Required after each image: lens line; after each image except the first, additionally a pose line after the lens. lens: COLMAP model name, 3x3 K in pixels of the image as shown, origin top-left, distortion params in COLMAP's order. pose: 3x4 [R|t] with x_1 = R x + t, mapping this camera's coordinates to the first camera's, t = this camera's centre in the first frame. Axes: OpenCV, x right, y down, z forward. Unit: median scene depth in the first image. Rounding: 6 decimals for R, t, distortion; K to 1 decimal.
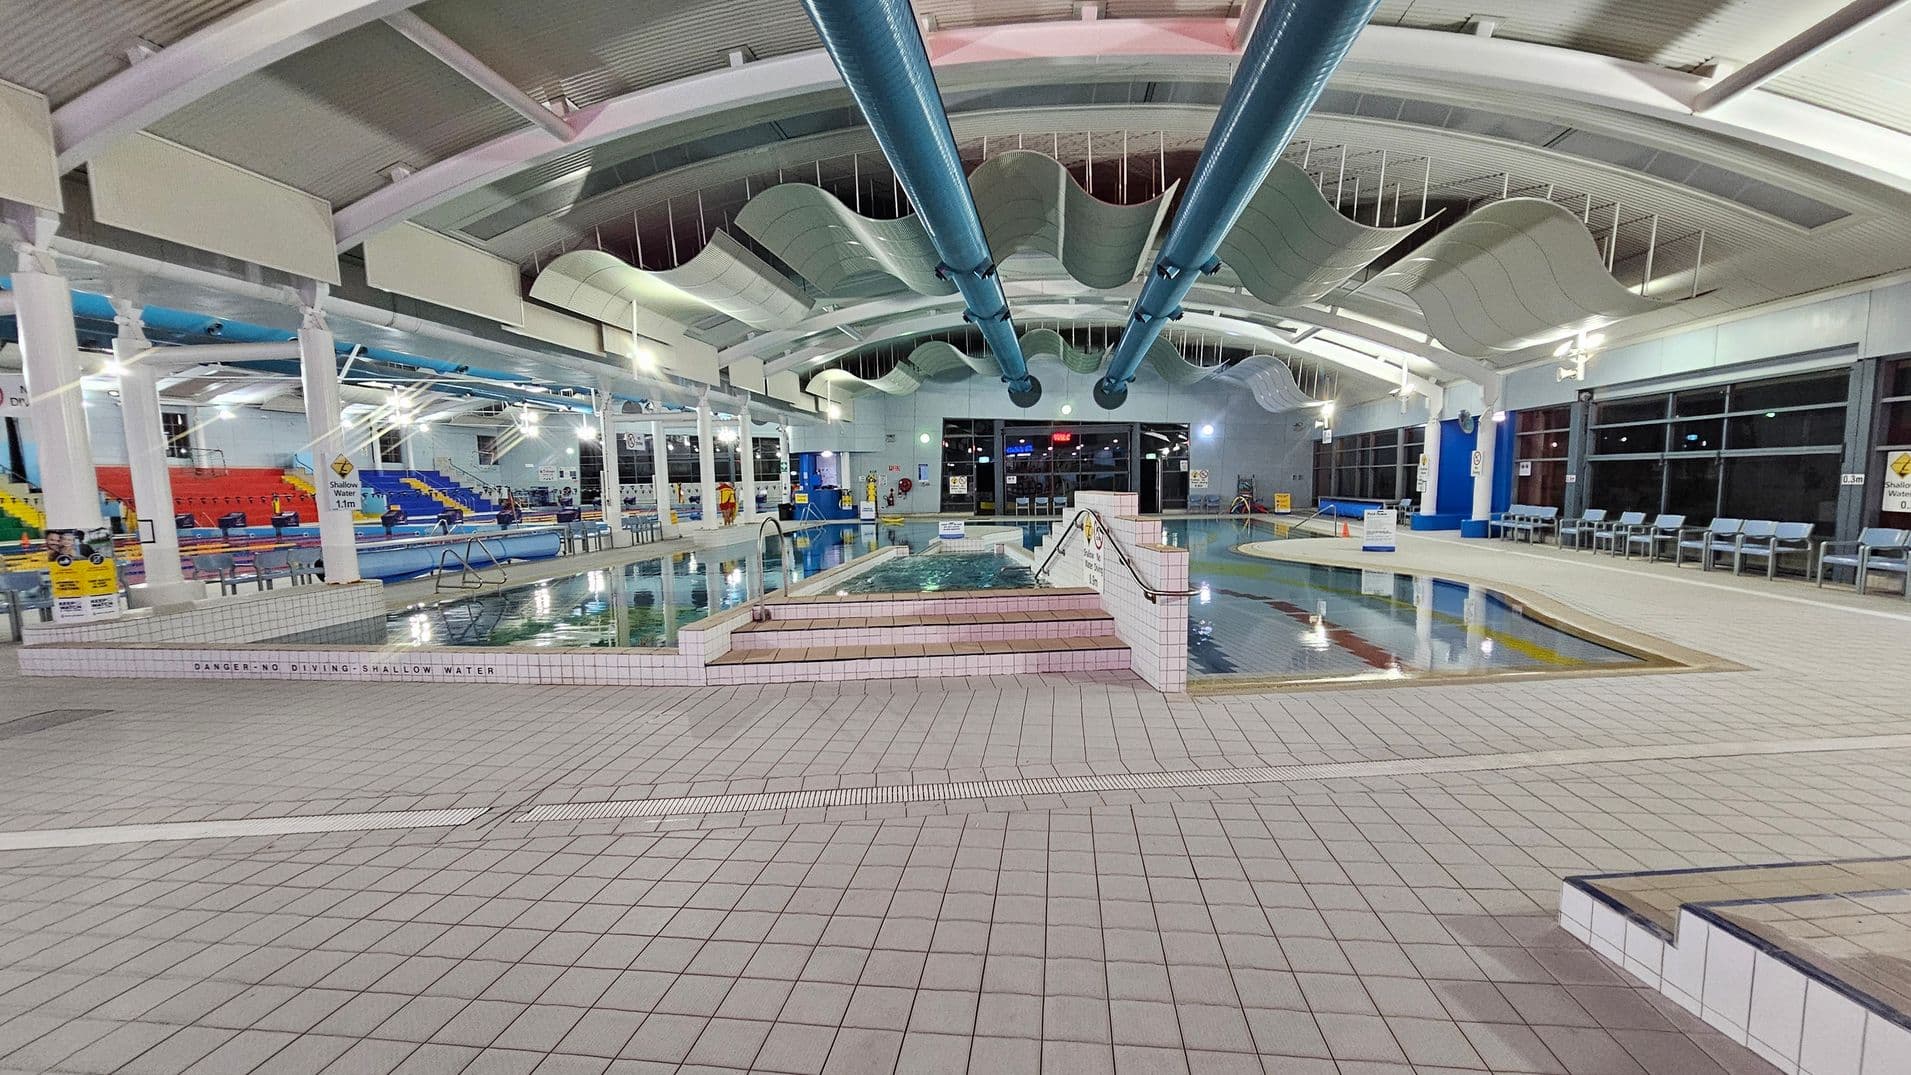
lens RADIAL K [[782.8, 0, 951.5], [0, 782.8, 565.0], [0, 0, 1]] dist [-0.000376, -0.000044]
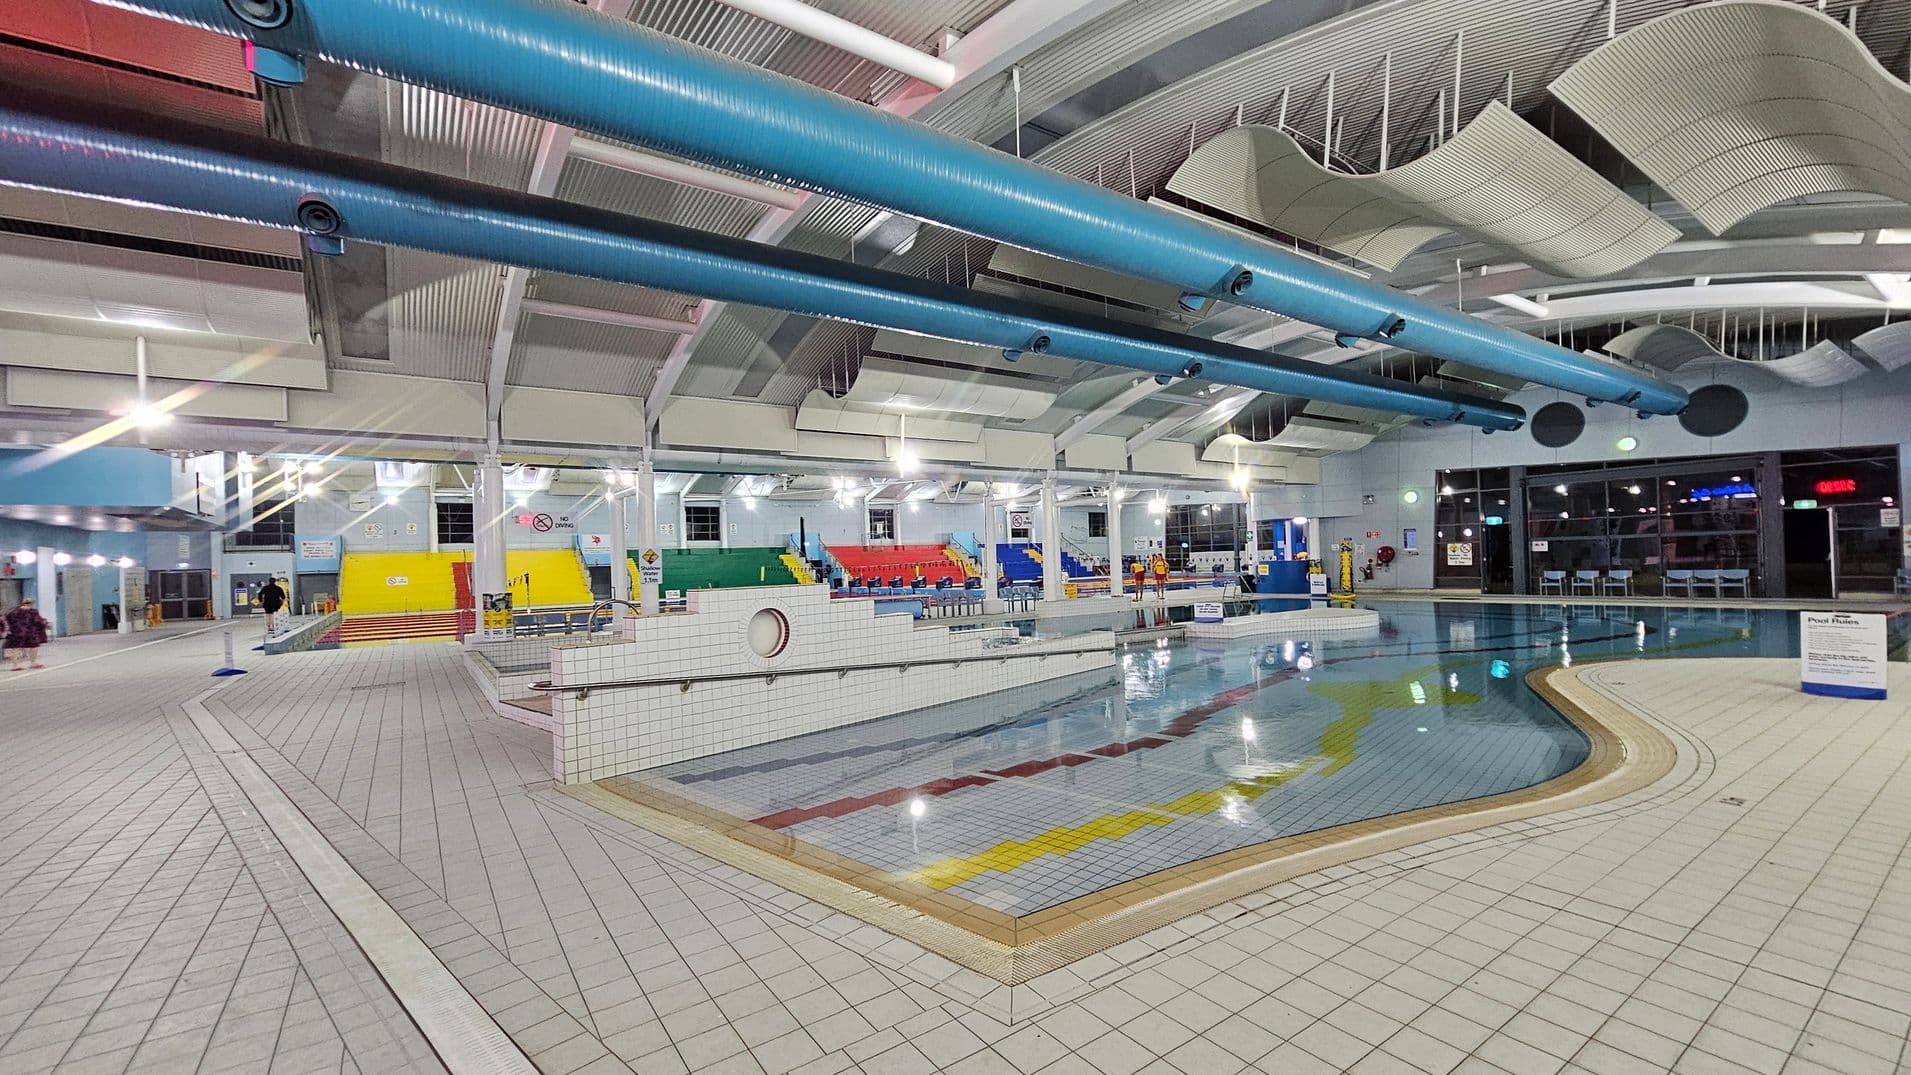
lens RADIAL K [[787.7, 0, 957.2], [0, 787.7, 550.5], [0, 0, 1]] dist [-0.001218, -0.000359]
pose [[0.684264, -0.011304, -0.729147, 0.240757], [-0.061662, 0.995402, -0.073297, -0.017513], [0.726623, 0.095115, 0.680420, 0.105873]]
